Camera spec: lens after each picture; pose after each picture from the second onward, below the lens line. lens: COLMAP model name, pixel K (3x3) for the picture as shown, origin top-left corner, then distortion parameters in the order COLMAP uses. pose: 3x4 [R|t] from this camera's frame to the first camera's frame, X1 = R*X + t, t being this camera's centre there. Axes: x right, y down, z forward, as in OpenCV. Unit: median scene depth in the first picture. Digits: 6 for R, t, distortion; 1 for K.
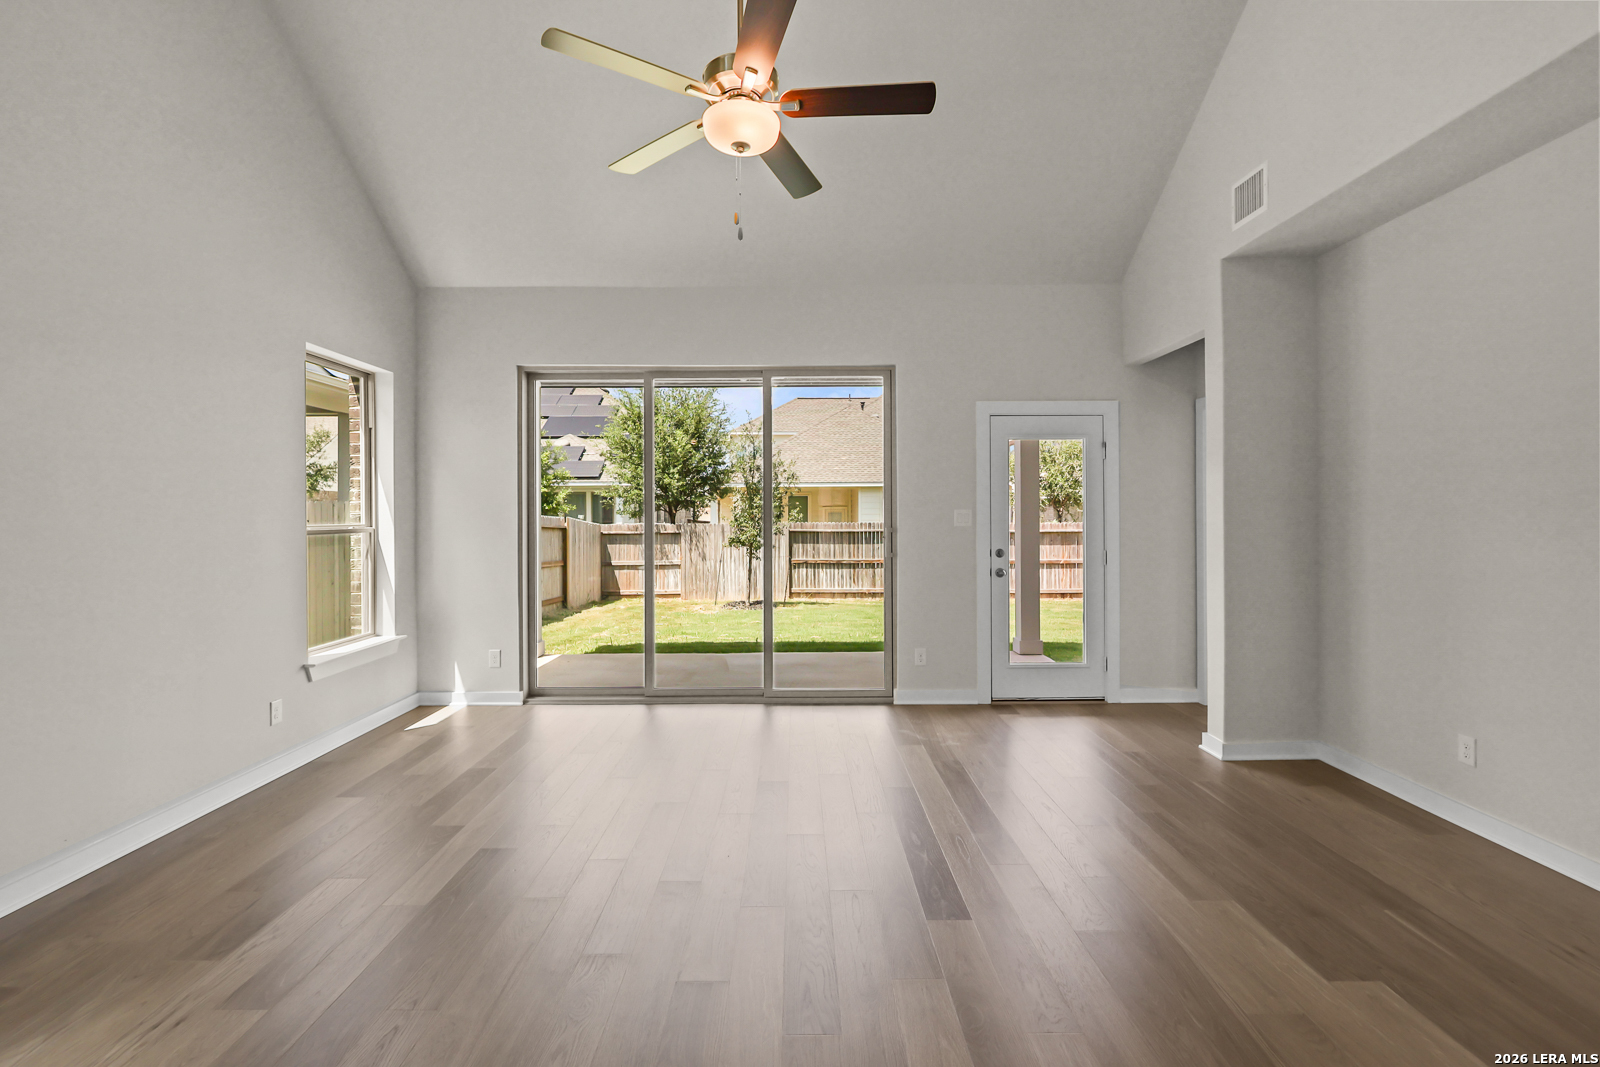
lens RADIAL K [[734.3, 0, 794.4], [0, 734.3, 518.5], [0, 0, 1]] dist [-0.006818, 0.001649]
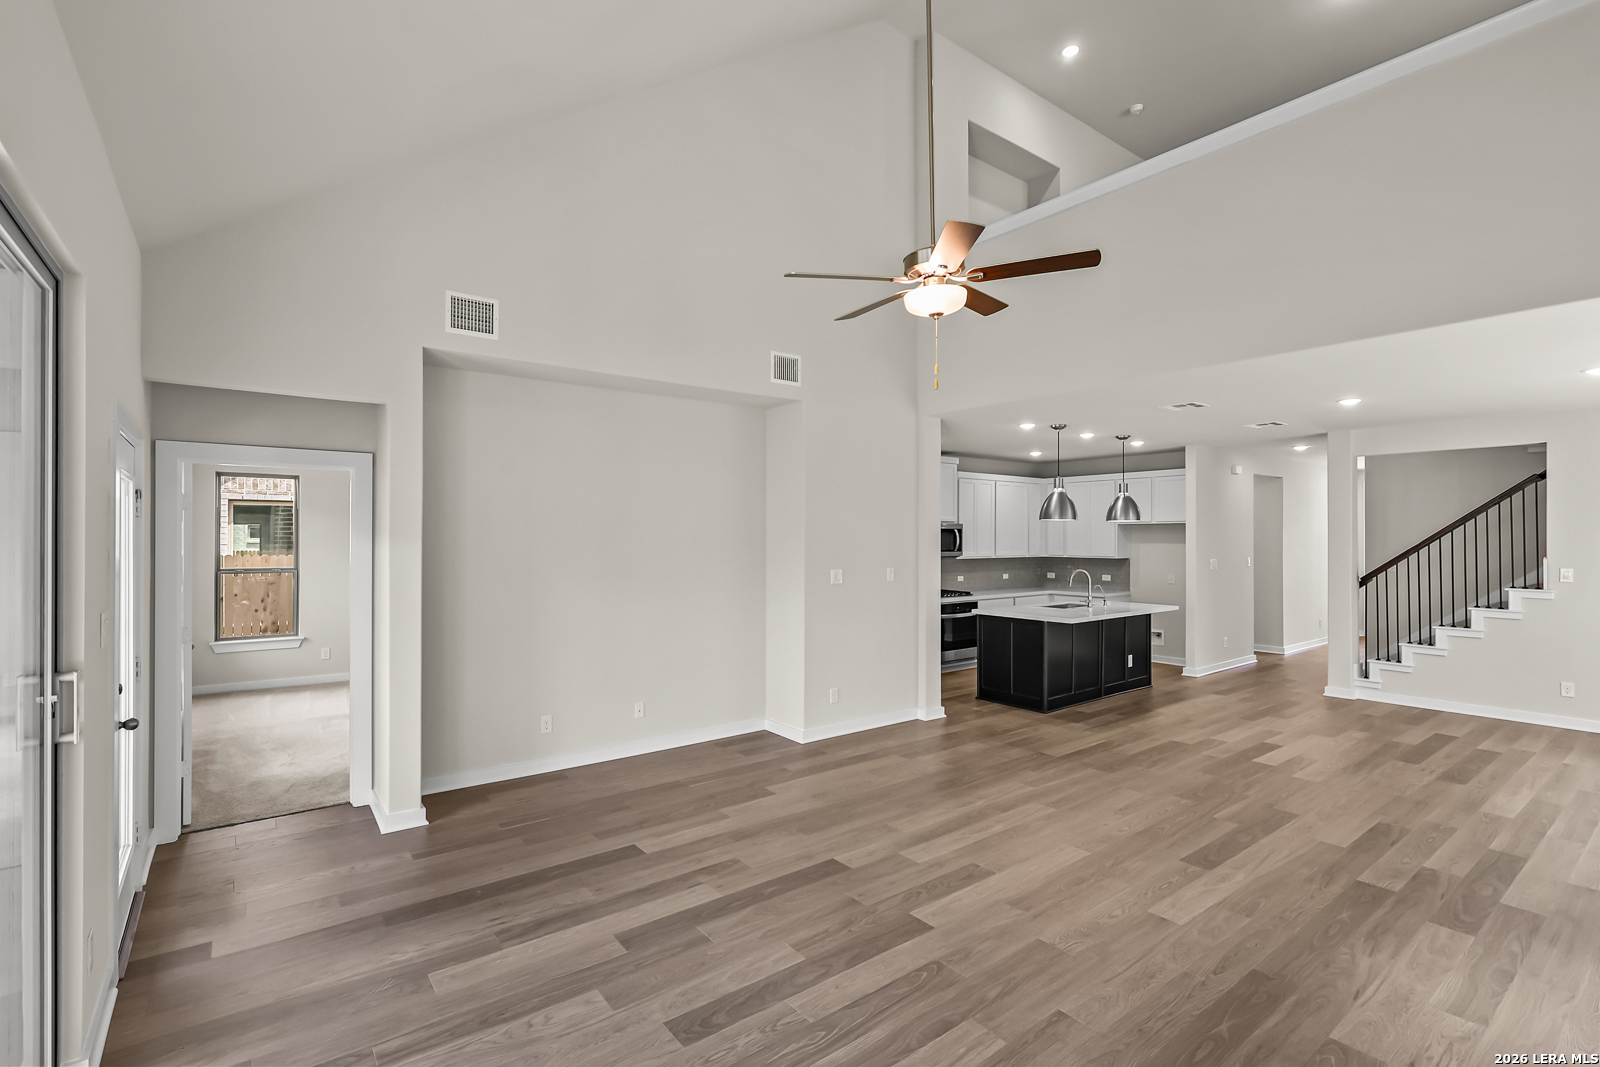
lens RADIAL K [[734.3, 0, 798.8], [0, 734.3, 530.8], [0, 0, 1]] dist [-0.006818, 0.001649]
pose [[-0.607426, 0.010450, 0.794308, -0.439204], [0.003906, 0.999941, -0.010168, -0.059554], [-0.794367, -0.003074, -0.607430, 0.922107]]
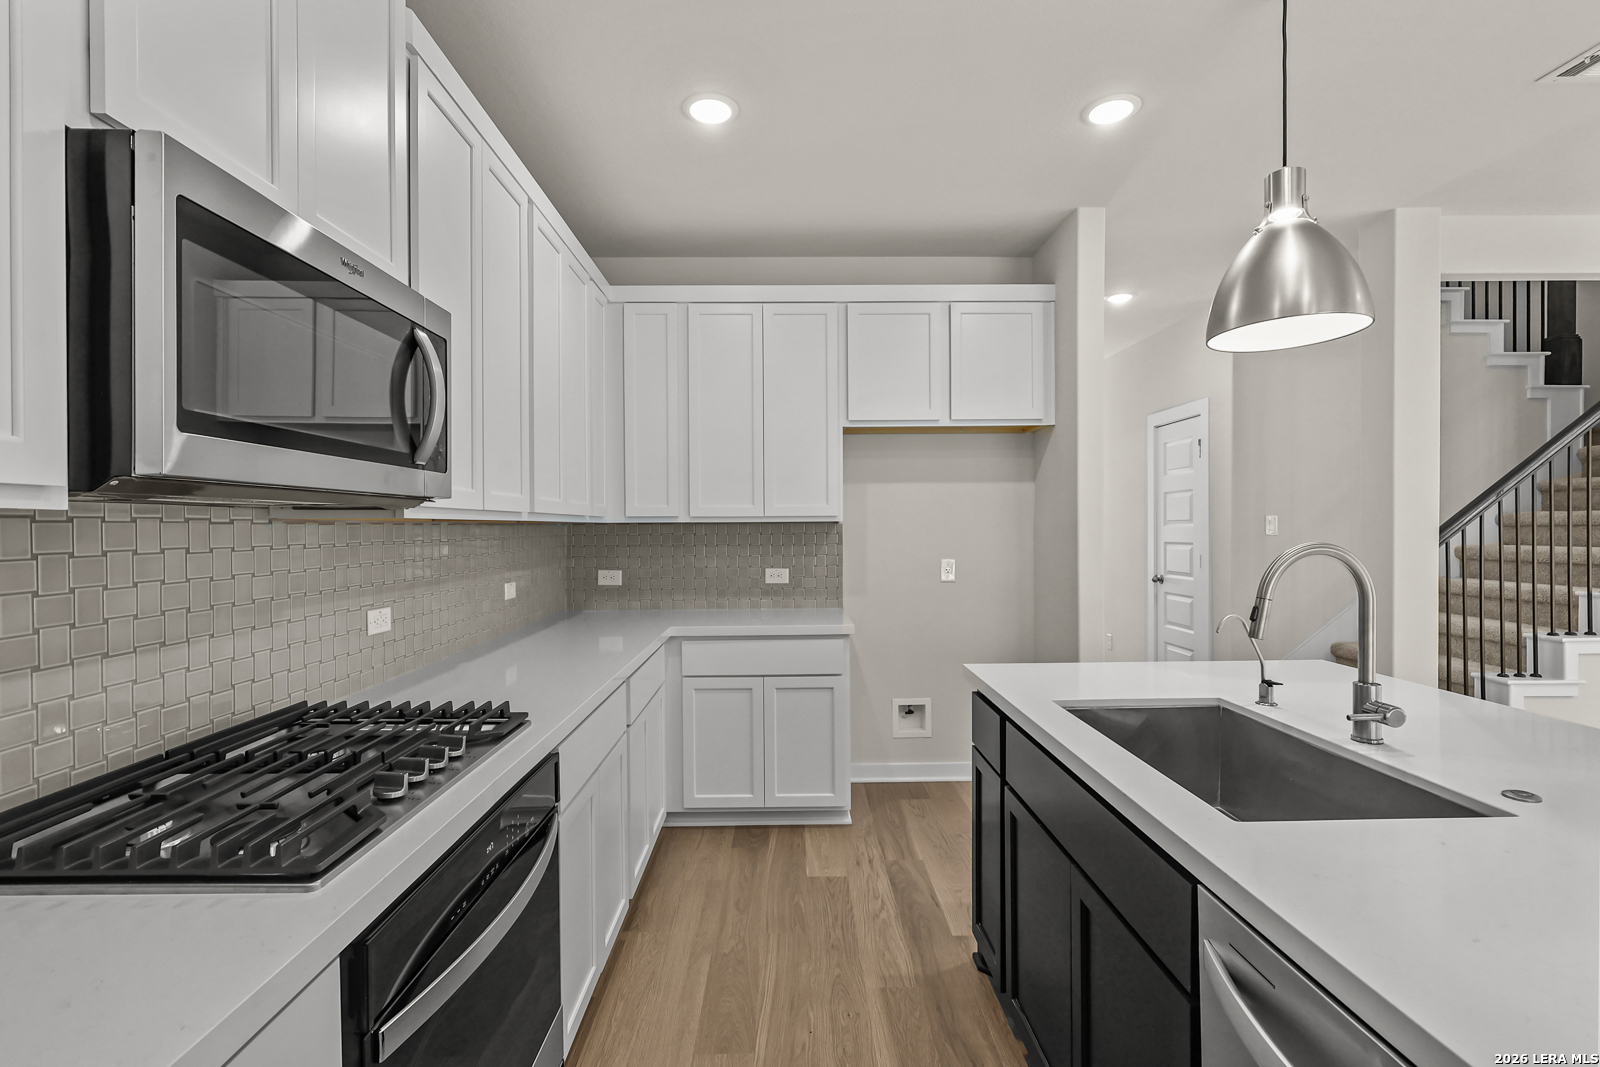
lens RADIAL K [[734.3, 0, 794.4], [0, 734.3, 535.2], [0, 0, 1]] dist [-0.006818, 0.001649]
pose [[-0.999869, 0.012429, -0.010327, 0.595000], [0.012301, 0.999848, 0.012383, -0.001647], [0.010479, 0.012254, -0.999870, -0.165091]]
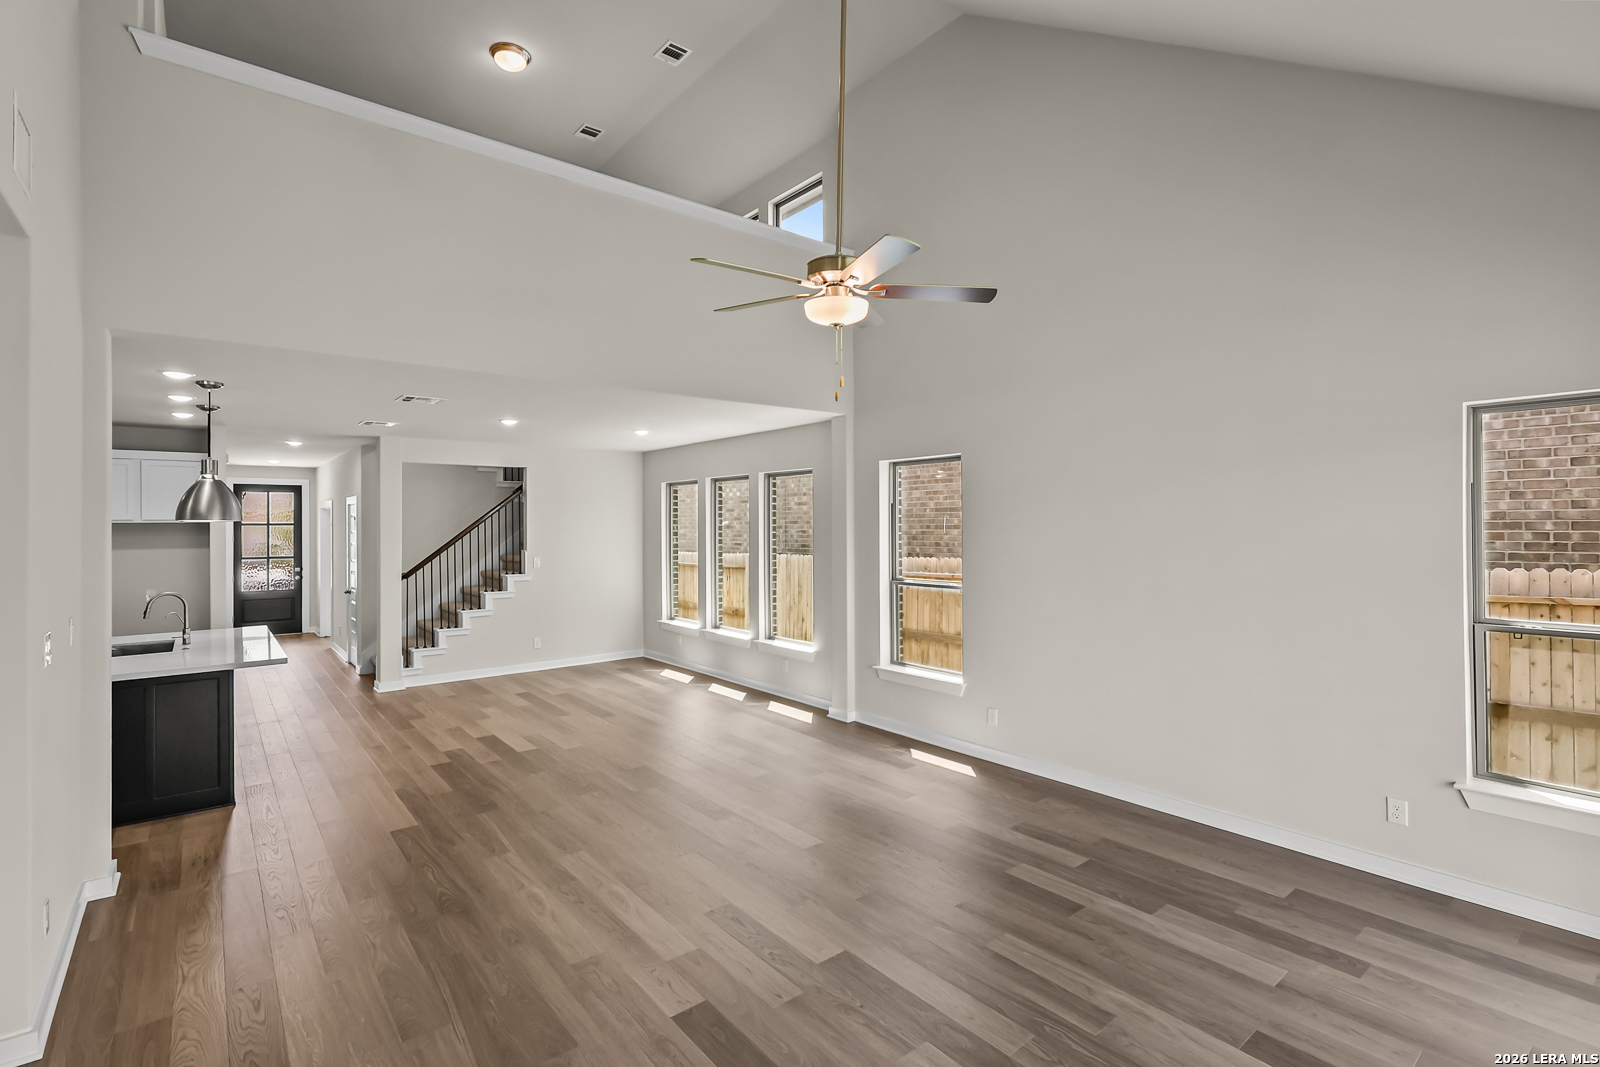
lens RADIAL K [[734.3, 0, 795.3], [0, 734.3, 524.4], [0, 0, 1]] dist [-0.006818, 0.001649]
pose [[-0.776485, 0.007210, -0.630094, 0.356186], [0.007065, 0.999971, 0.002736, -0.083534], [0.630096, -0.002327, -0.776514, 0.900852]]
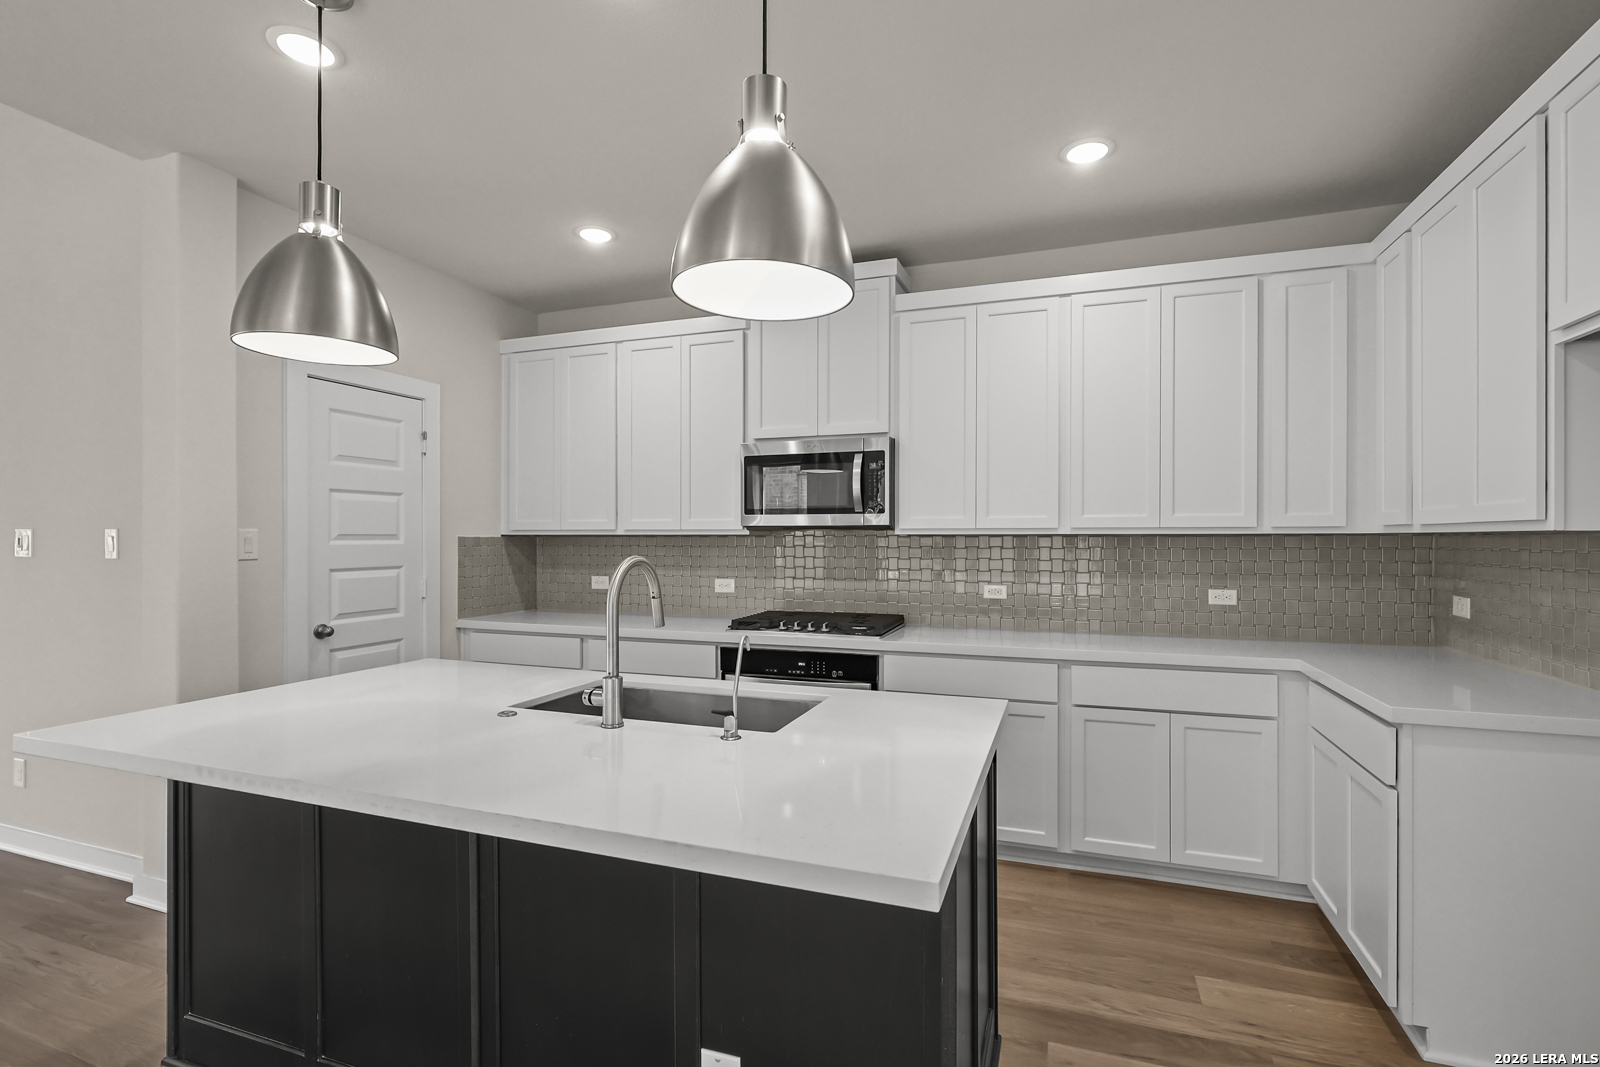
lens RADIAL K [[734.3, 0, 800.6], [0, 734.3, 539.6], [0, 0, 1]] dist [-0.006818, 0.001649]
pose [[0.341611, 0.005679, 0.939824, 0.102009], [-0.000975, 0.999983, -0.005689, 0.001585], [-0.939841, 0.001027, 0.341611, -0.624646]]
